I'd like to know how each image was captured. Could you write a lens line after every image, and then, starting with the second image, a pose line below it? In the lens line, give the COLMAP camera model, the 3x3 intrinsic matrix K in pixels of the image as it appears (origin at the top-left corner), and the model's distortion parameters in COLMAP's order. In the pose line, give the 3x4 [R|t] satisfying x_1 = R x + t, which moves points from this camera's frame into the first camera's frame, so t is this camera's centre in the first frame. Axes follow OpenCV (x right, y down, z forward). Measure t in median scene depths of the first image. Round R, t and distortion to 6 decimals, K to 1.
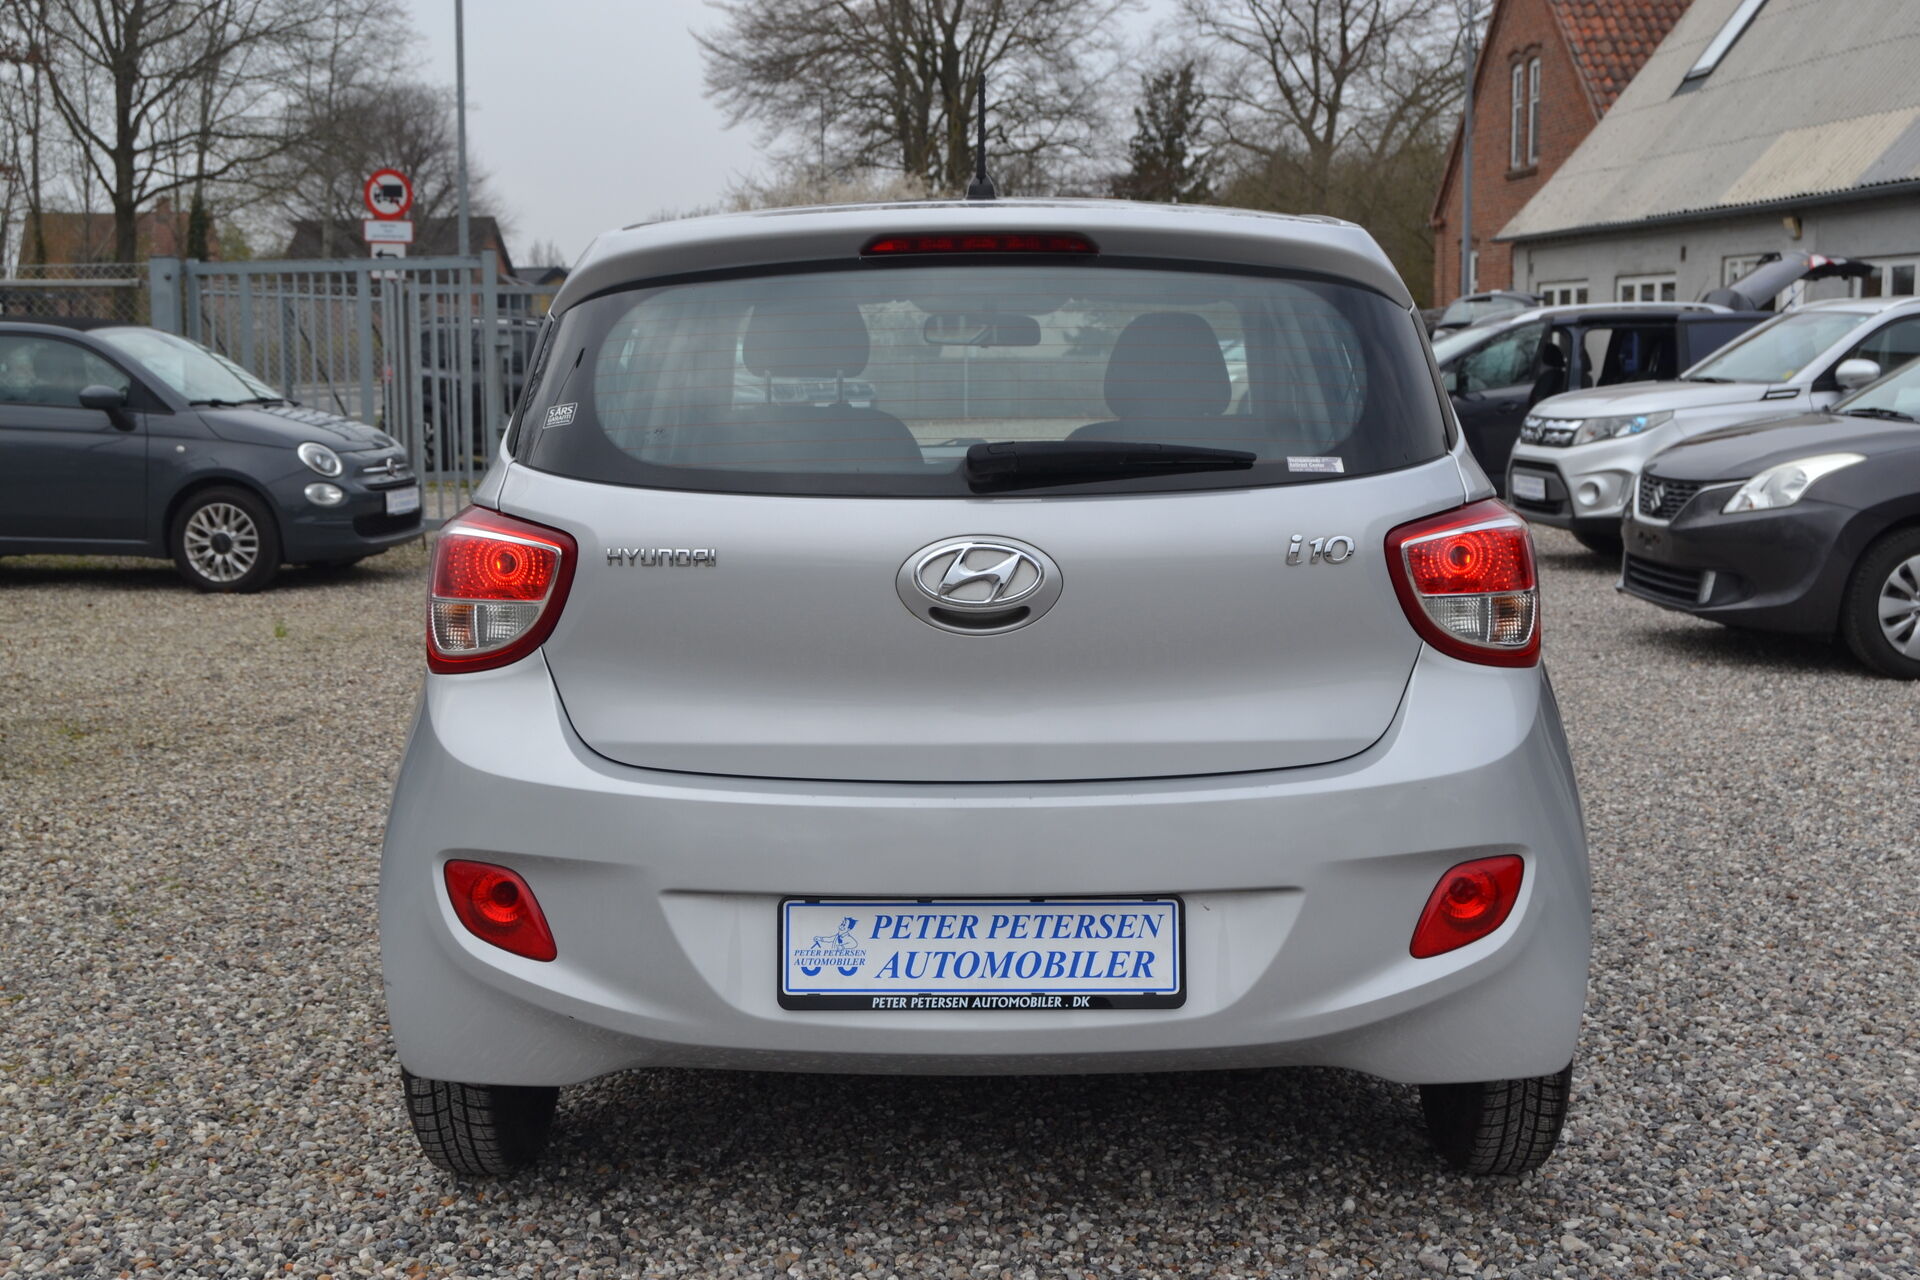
lens RADIAL K [[2265.1, 0, 960.0], [0, 2265.1, 640.0], [0, 0, 1]] dist [-0.082061, 0.040653]
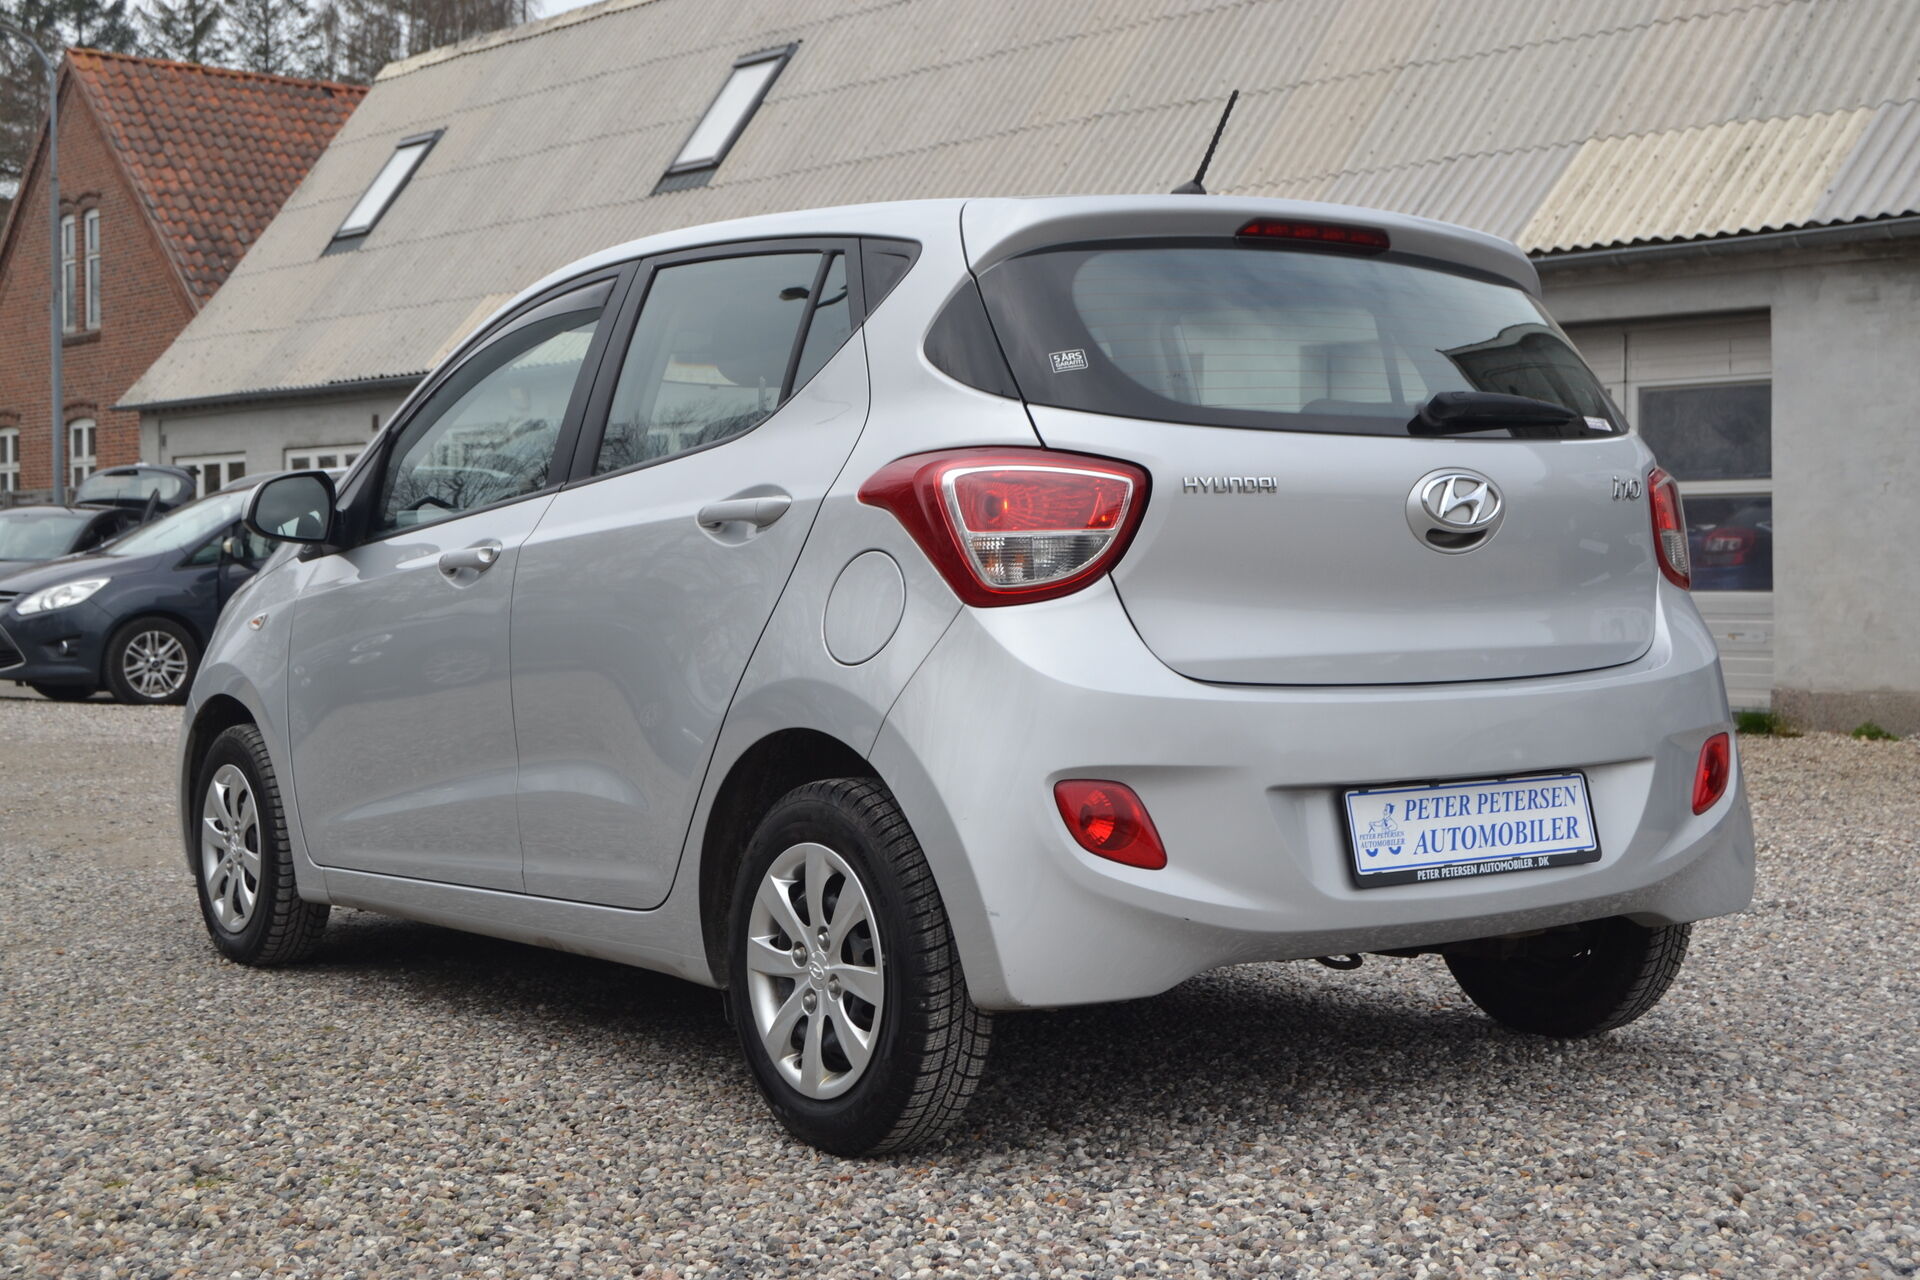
lens RADIAL K [[2618.6, 0, 960.0], [0, 2618.6, 640.0], [0, 0, 1]] dist [-0.024815, -0.051205]
pose [[0.798838, -0.016537, 0.601318, -0.994711], [0.077518, 0.994117, -0.075642, 0.122692], [-0.596530, 0.107038, 0.795421, 0.080015]]
